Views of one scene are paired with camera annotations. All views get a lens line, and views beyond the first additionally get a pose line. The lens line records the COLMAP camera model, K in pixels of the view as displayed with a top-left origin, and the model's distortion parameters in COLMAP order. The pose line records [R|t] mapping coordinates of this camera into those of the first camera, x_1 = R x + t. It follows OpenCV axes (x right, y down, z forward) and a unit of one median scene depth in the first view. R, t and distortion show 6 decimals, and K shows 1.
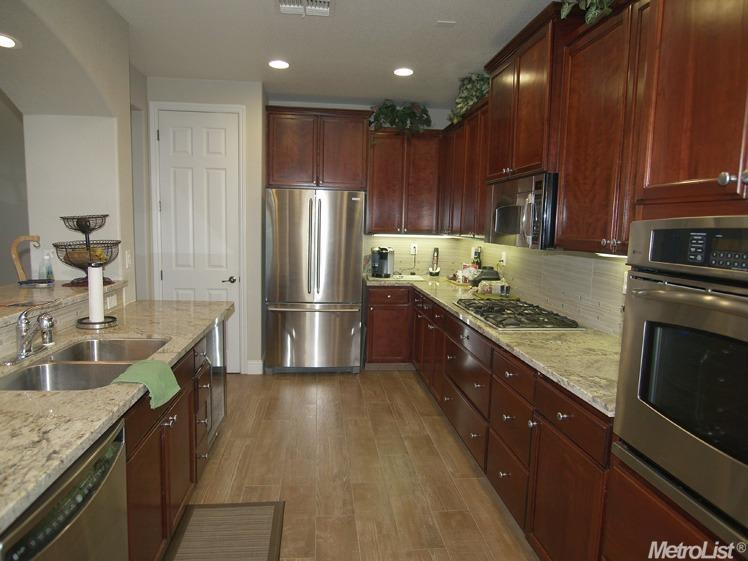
lens RADIAL K [[471.6, 0, 373.2], [0, 471.6, 278.7], [0, 0, 1]] dist [-0.029422, 0.005402]
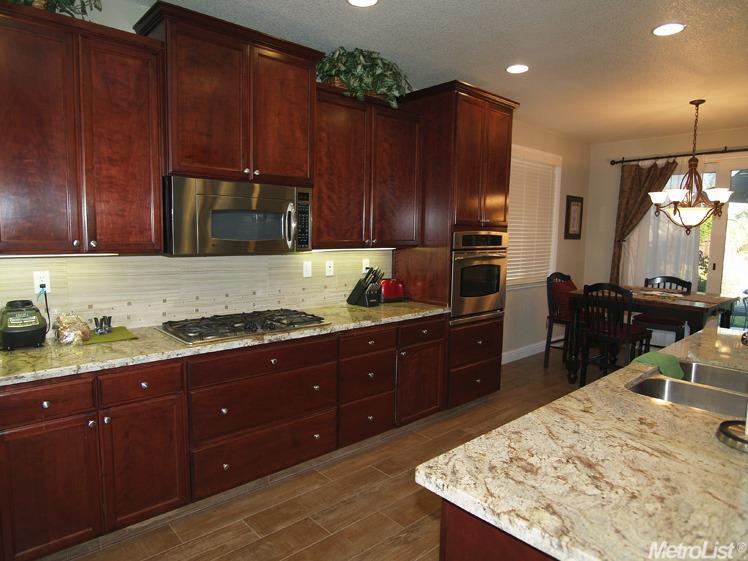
lens RADIAL K [[471.6, 0, 373.6], [0, 471.6, 273.0], [0, 0, 1]] dist [-0.029422, 0.005402]
pose [[-0.569212, -0.107162, 0.815177, -0.845878], [0.063845, 0.982715, 0.173768, -0.243611], [-0.819708, 0.150956, -0.552532, 1.814065]]
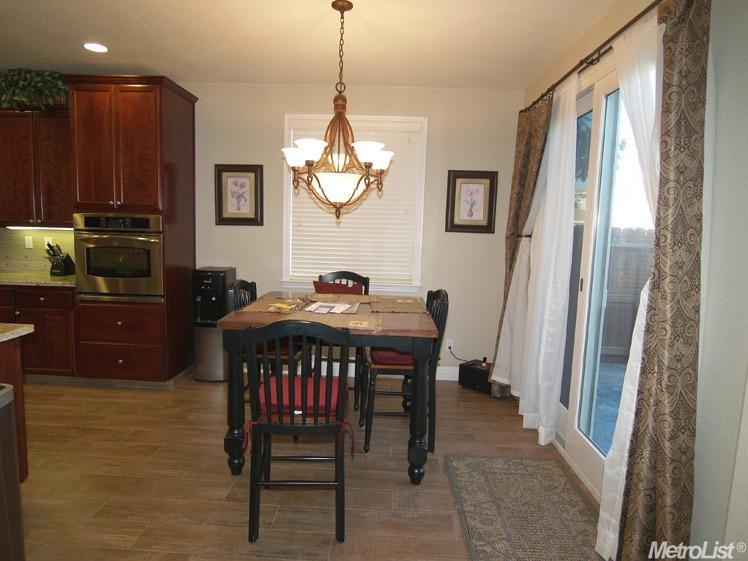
lens RADIAL K [[471.6, 0, 374.3], [0, 471.6, 280.7], [0, 0, 1]] dist [-0.029422, 0.005402]
pose [[0.144223, -0.139317, 0.979689, -1.269345], [0.086492, 0.988025, 0.127770, 0.047636], [-0.985758, 0.066308, 0.154546, -0.760404]]
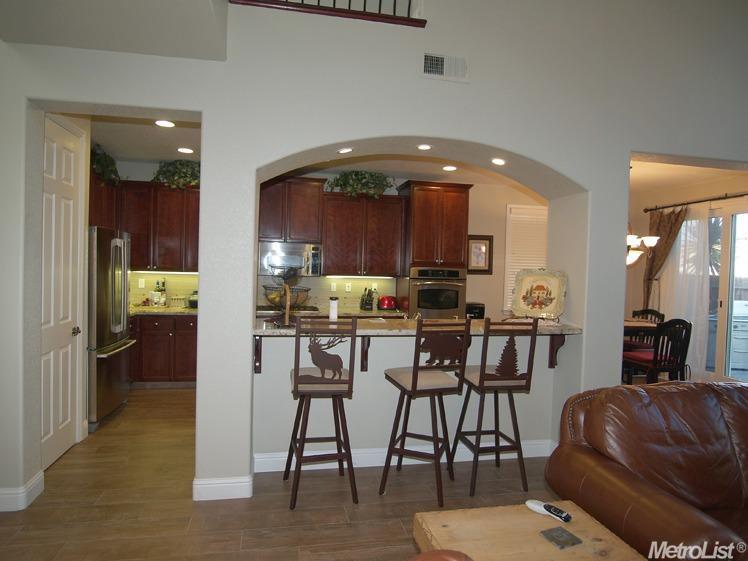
lens RADIAL K [[471.6, 0, 374.1], [0, 471.6, 280.4], [0, 0, 1]] dist [-0.029422, 0.005402]
pose [[-0.067315, -0.057578, 0.996069, -2.406253], [0.084302, 0.994435, 0.063181, -0.198495], [-0.994164, 0.088224, -0.062086, 1.033597]]
